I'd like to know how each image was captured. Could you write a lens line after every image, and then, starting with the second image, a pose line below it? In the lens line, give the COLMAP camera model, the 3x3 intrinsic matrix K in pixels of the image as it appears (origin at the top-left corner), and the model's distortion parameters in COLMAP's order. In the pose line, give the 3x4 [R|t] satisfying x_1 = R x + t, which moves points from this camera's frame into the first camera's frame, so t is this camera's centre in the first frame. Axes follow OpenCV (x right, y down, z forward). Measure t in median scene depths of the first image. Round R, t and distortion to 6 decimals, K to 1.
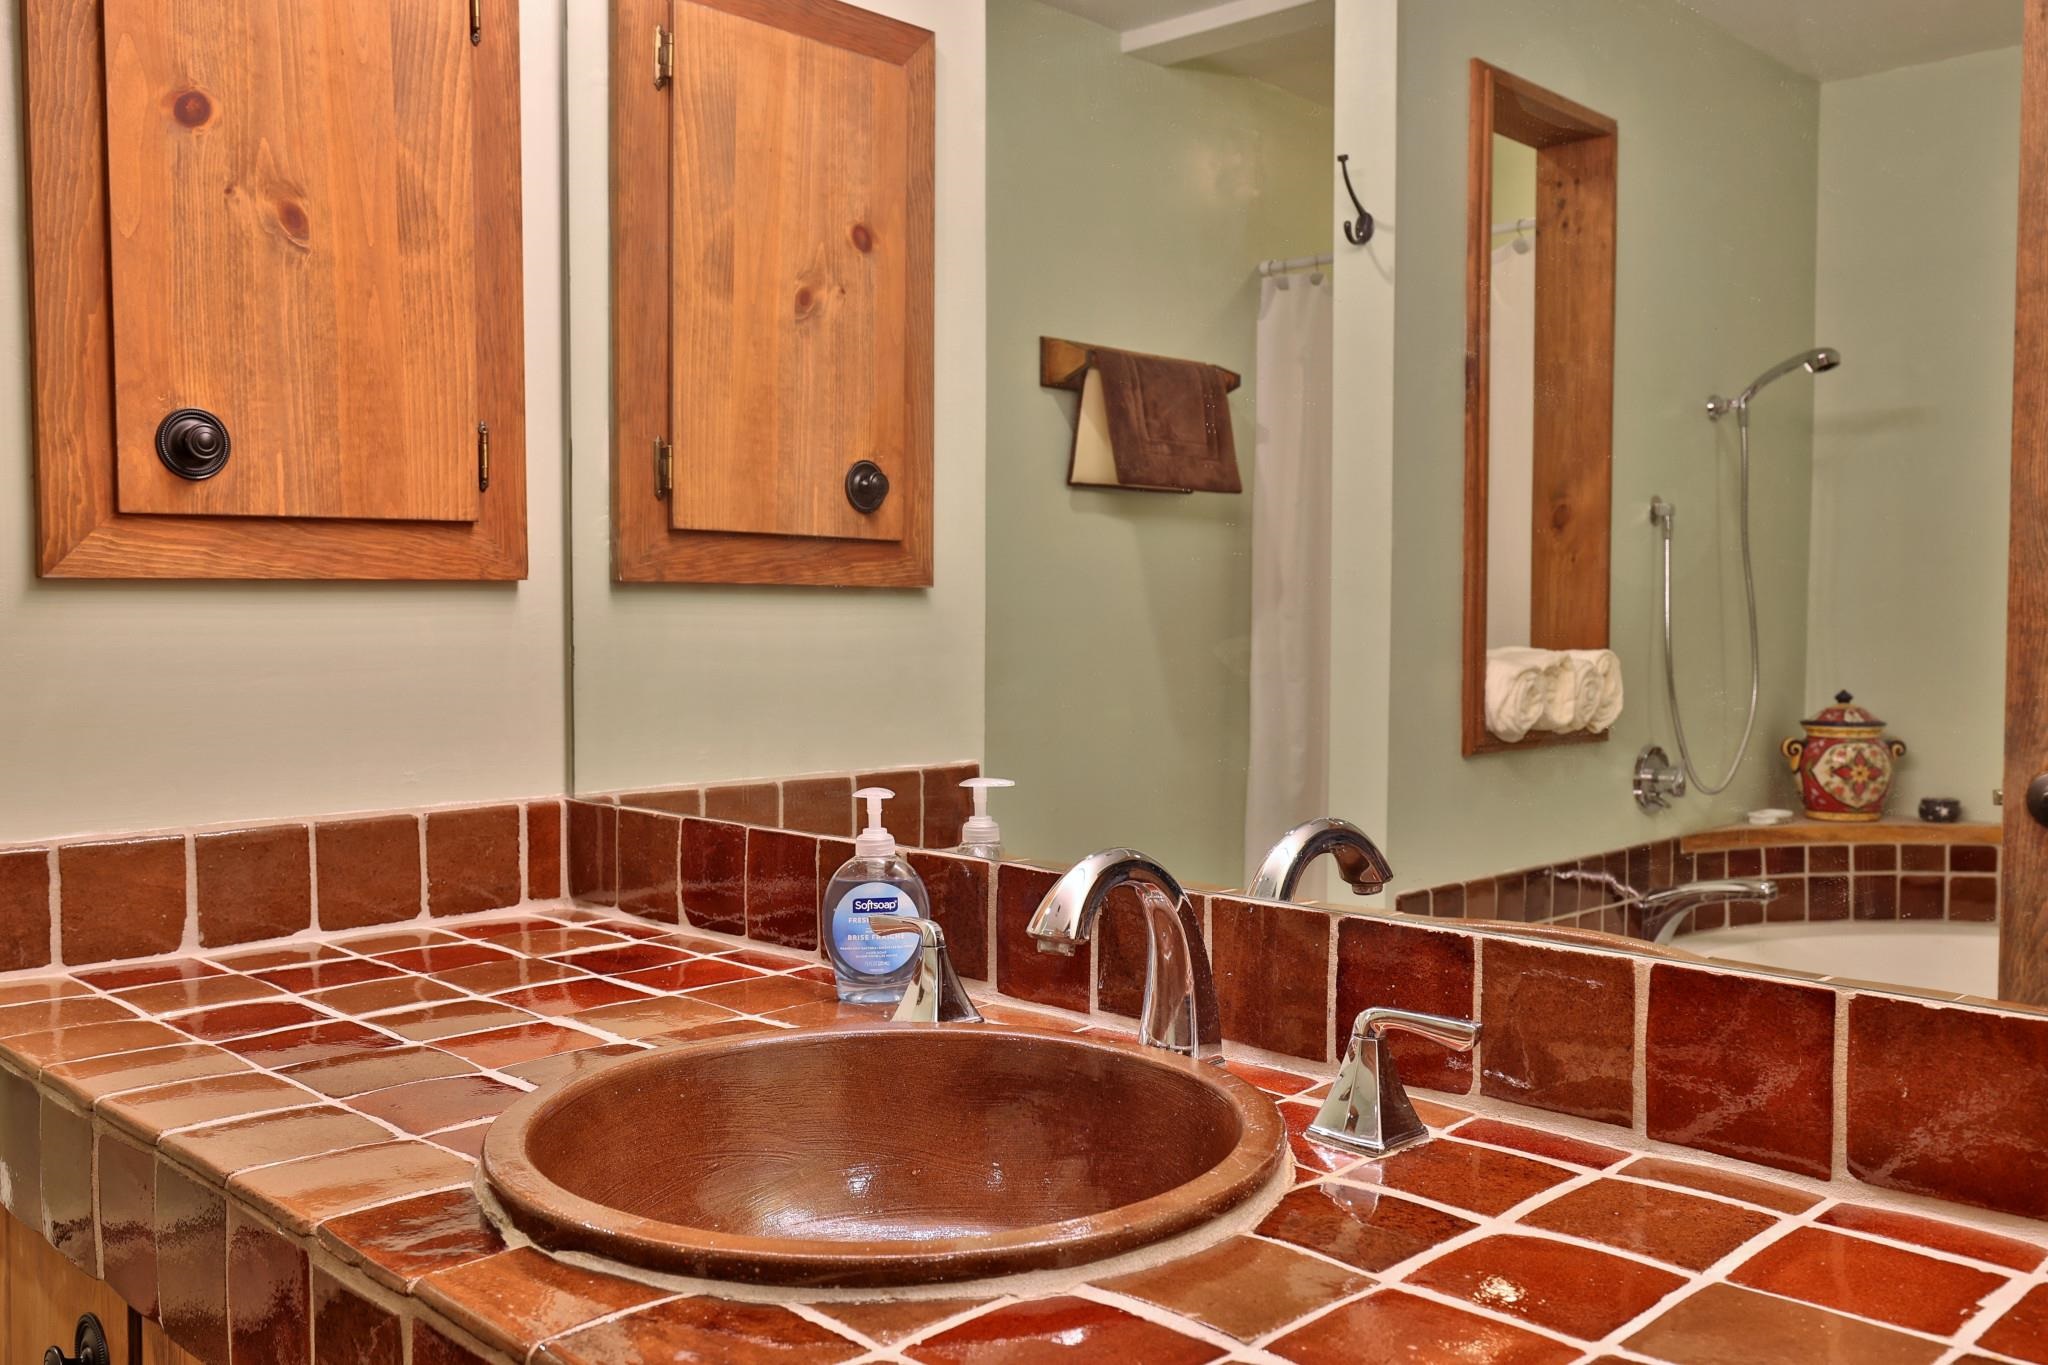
lens RADIAL K [[1746.0, 0, 1023.2], [0, 1746.0, 686.5], [0, 0, 1]] dist [-0.008365, 0.004931]
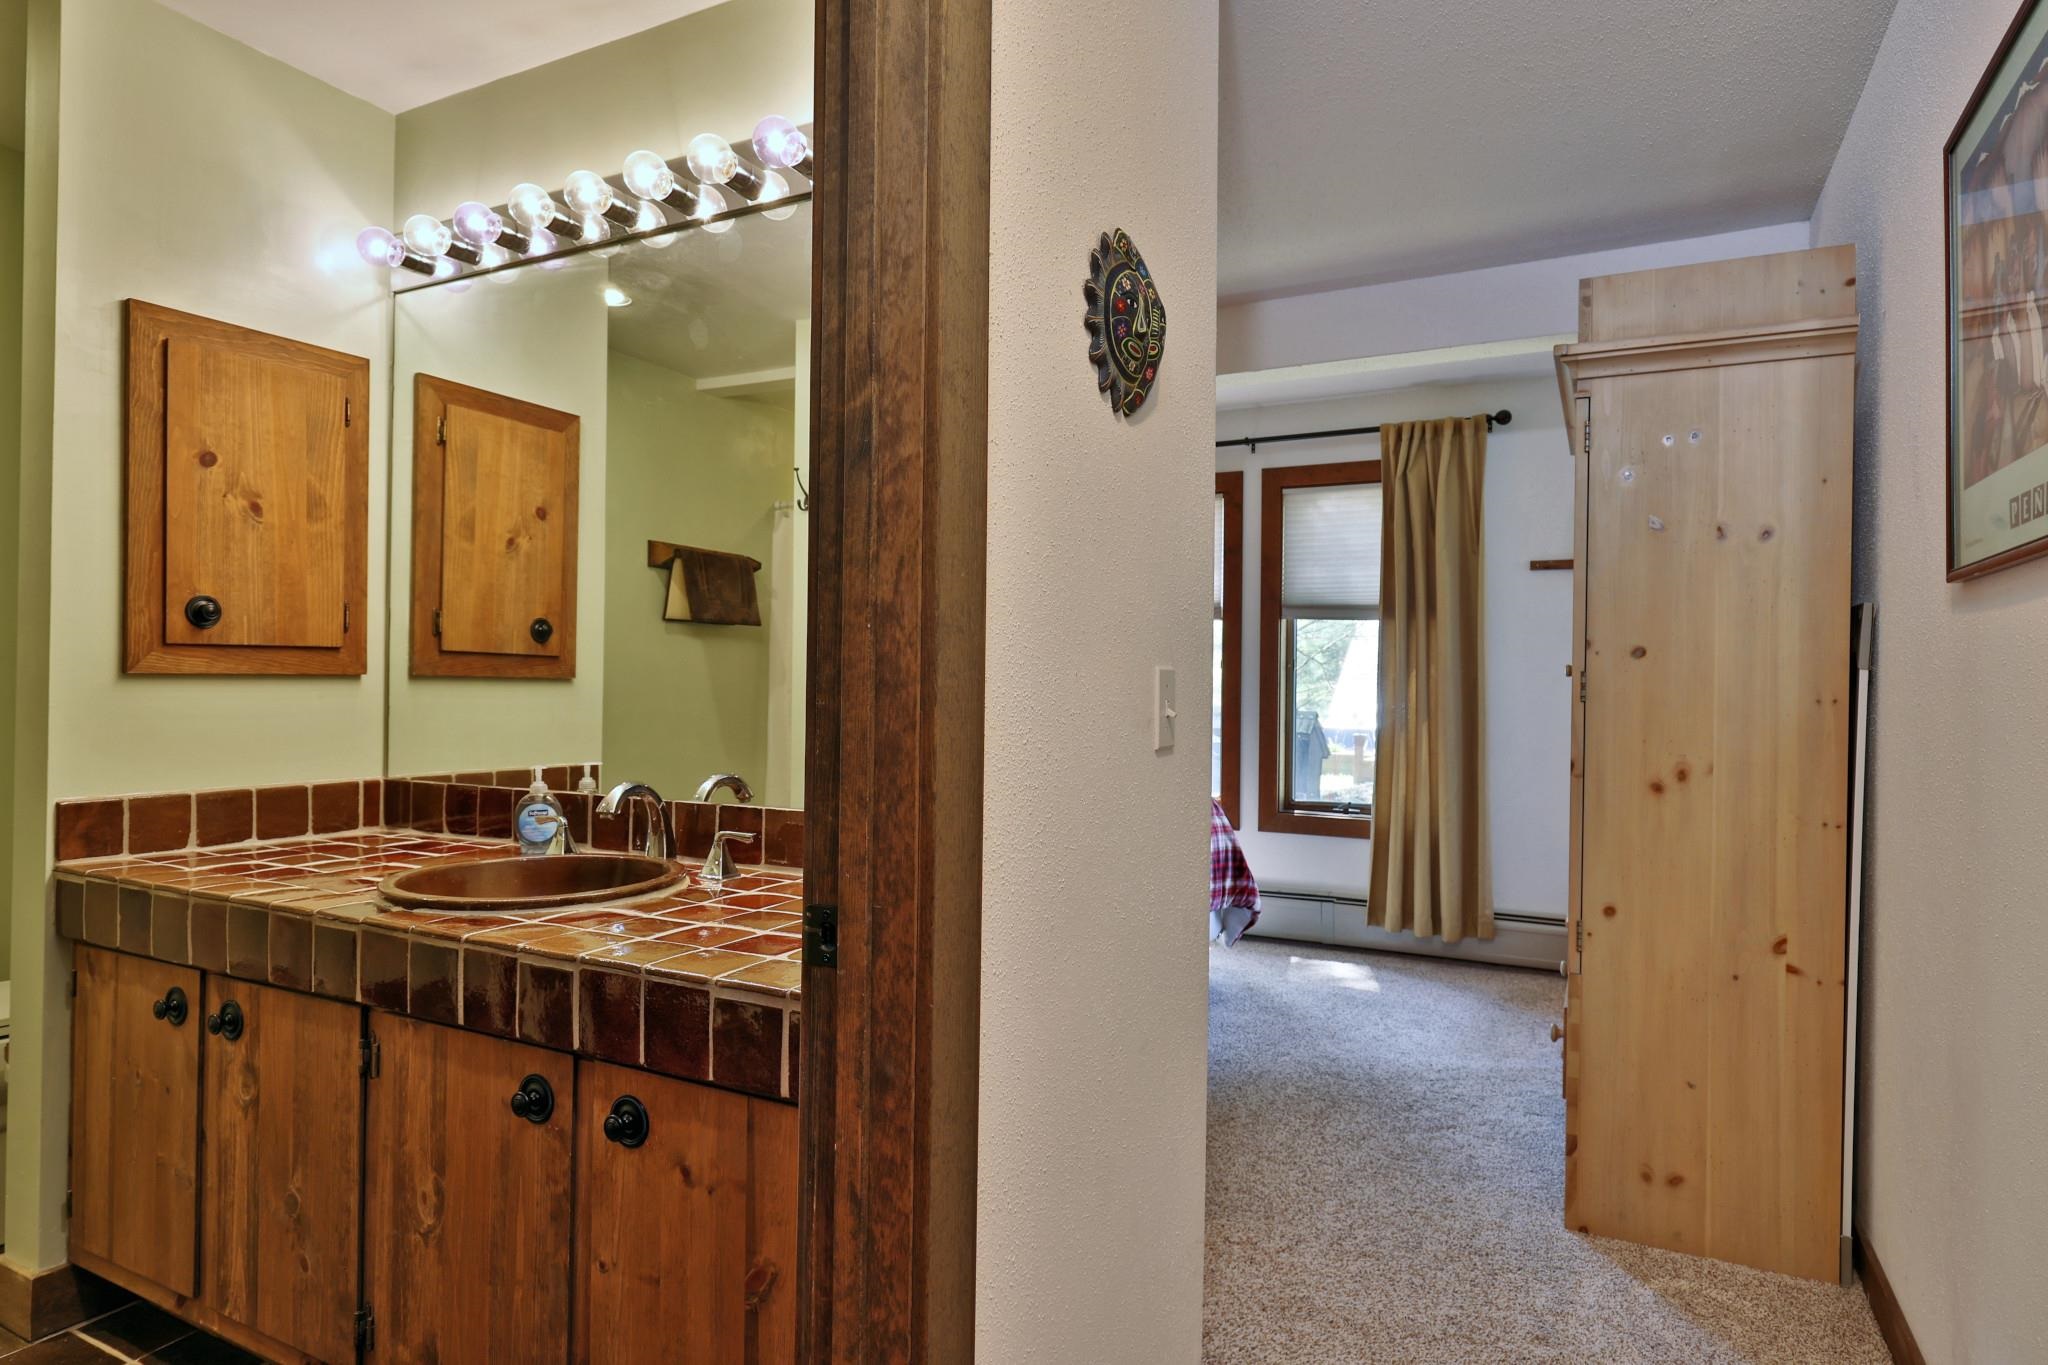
lens RADIAL K [[1159.5, 0, 1023.8], [0, 1159.5, 678.1], [0, 0, 1]] dist [0.001789, -0.000953]
pose [[0.956837, 0.010008, 0.290454, 0.073114], [0.004135, 0.998837, -0.048038, 0.015069], [-0.290597, 0.047165, 0.955682, -0.600687]]
